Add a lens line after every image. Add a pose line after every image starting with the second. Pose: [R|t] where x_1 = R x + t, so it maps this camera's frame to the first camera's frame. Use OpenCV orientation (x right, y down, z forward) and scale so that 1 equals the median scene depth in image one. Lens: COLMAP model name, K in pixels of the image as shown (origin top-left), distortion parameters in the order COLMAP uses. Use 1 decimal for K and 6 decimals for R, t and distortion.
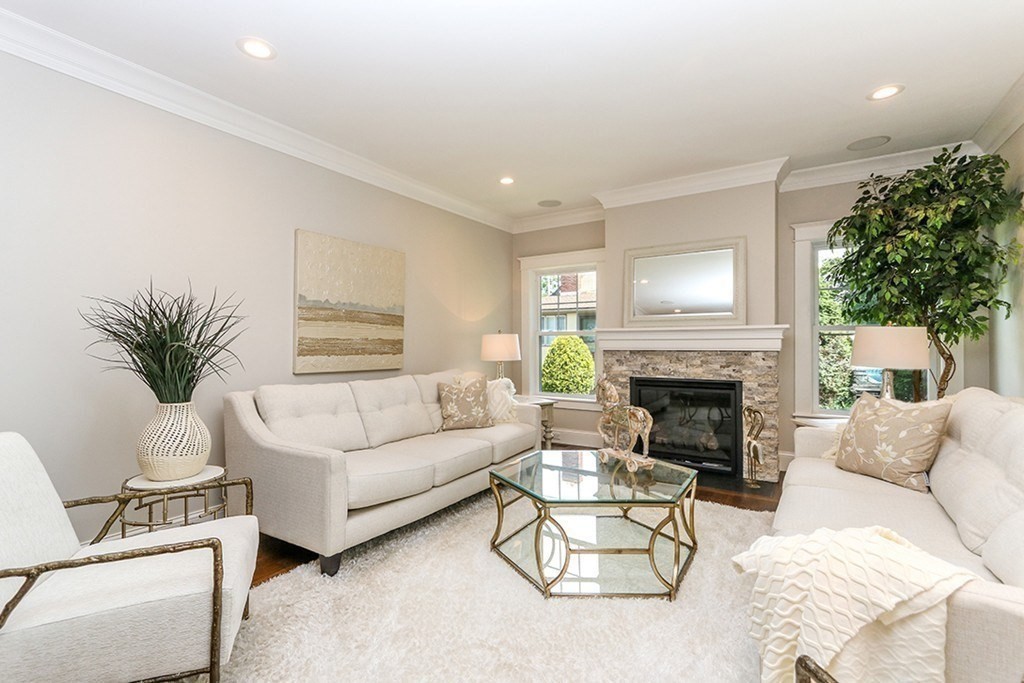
lens RADIAL K [[469.3, 0, 513.2], [0, 469.3, 340.9], [0, 0, 1]] dist [0.003534, 0.000176]
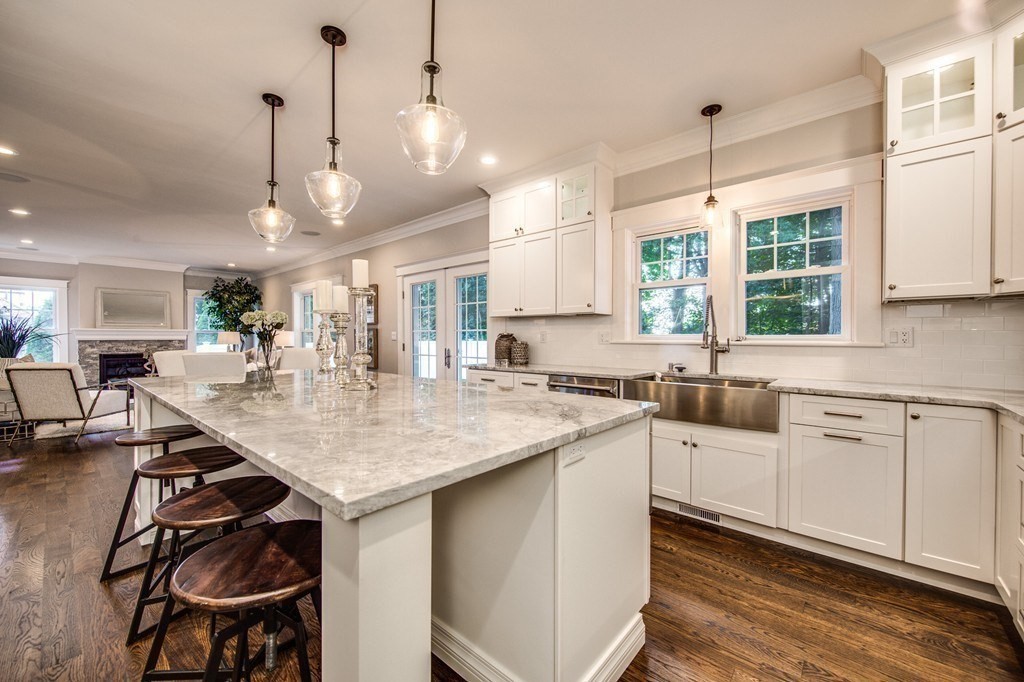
lens RADIAL K [[411.4, 0, 503.6], [0, 411.4, 339.4], [0, 0, 1]] dist [0.001052, -0.000681]
pose [[0.192471, -0.003362, 0.981297, -1.281219], [-0.010940, 0.999925, 0.005572, -0.012432], [-0.981242, -0.011807, 0.192420, -1.109395]]
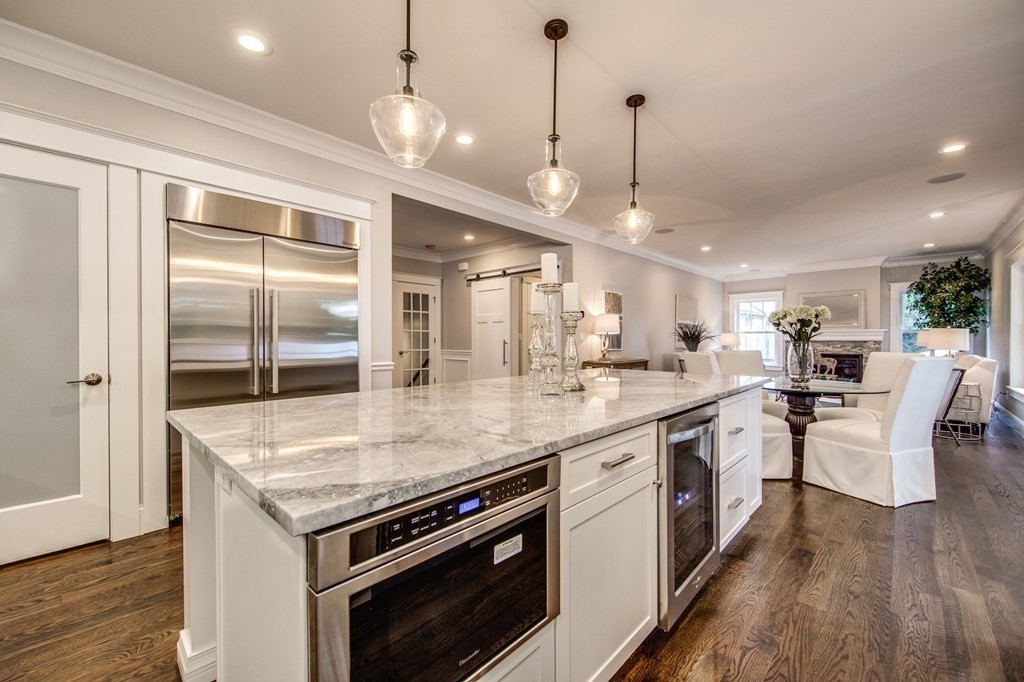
lens RADIAL K [[411.4, 0, 514.4], [0, 411.4, 339.3], [0, 0, 1]] dist [0.001052, -0.000681]
pose [[0.979380, -0.002108, -0.202015, -0.772154], [0.003996, 0.999952, 0.008942, -0.009900], [0.201987, -0.009565, 0.979342, -1.305961]]
